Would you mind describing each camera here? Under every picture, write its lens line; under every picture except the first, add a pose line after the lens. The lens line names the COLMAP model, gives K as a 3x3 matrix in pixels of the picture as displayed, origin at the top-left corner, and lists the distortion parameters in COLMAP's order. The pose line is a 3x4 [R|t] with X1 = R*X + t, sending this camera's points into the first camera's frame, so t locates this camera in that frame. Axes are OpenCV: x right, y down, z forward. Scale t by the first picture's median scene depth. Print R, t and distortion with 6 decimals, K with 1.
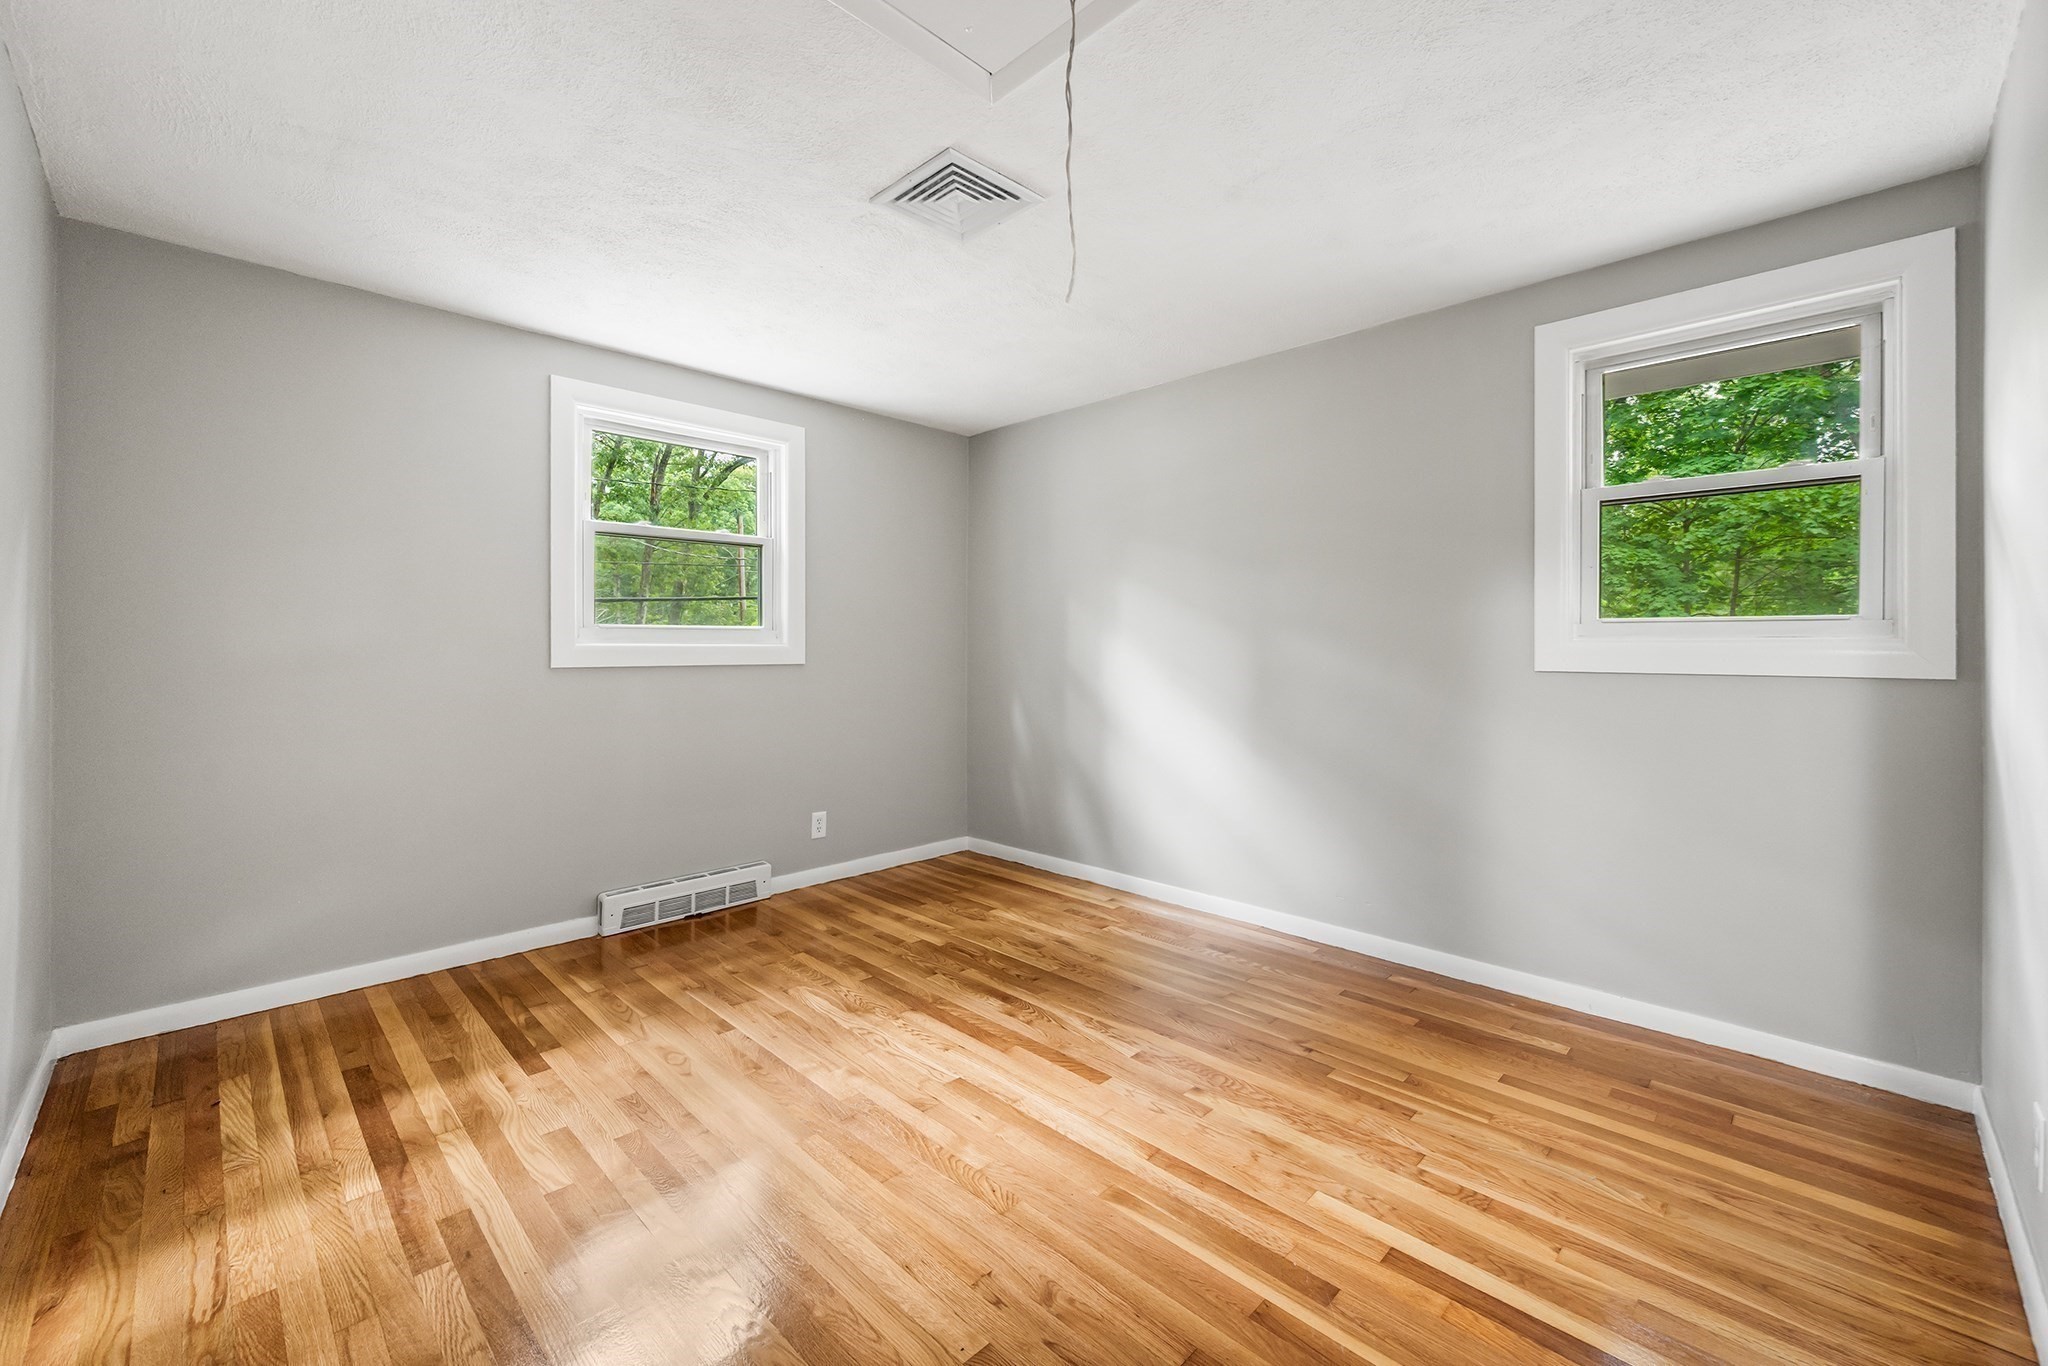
lens RADIAL K [[826.4, 0, 1029.4], [0, 826.4, 649.1], [0, 0, 1]] dist [-0.000089, 0.000414]
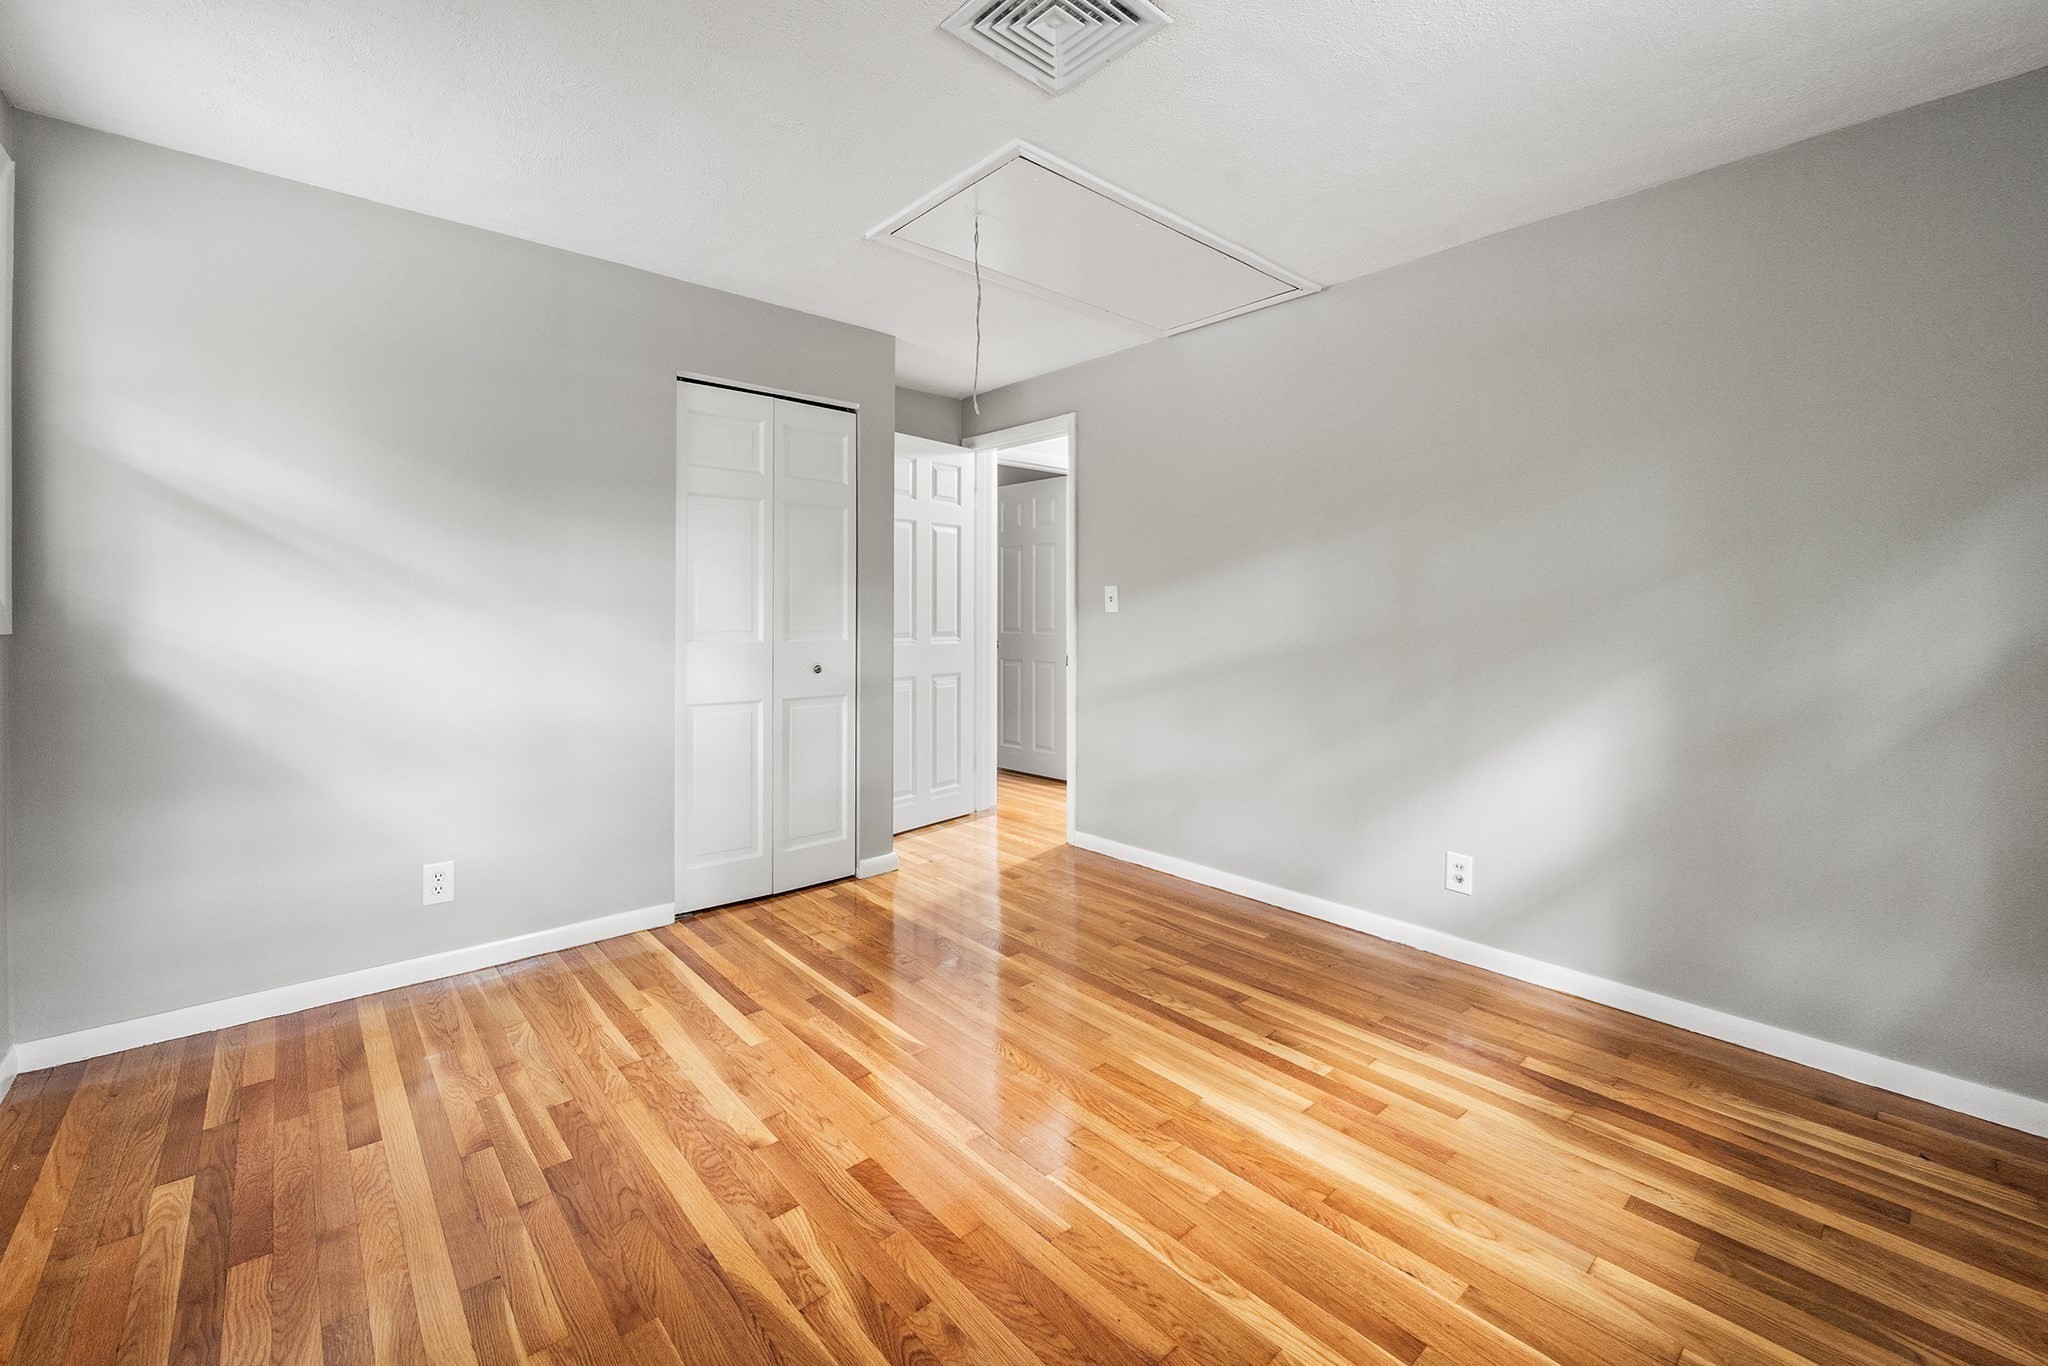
lens RADIAL K [[845.1, 0, 1032.8], [0, 845.1, 679.4], [0, 0, 1]] dist [-0.000120, -0.000179]
pose [[-0.997974, -0.011566, 0.062557, -0.127037], [-0.006578, 0.996825, 0.079355, 0.003318], [-0.063277, 0.078783, -0.994882, 1.903450]]
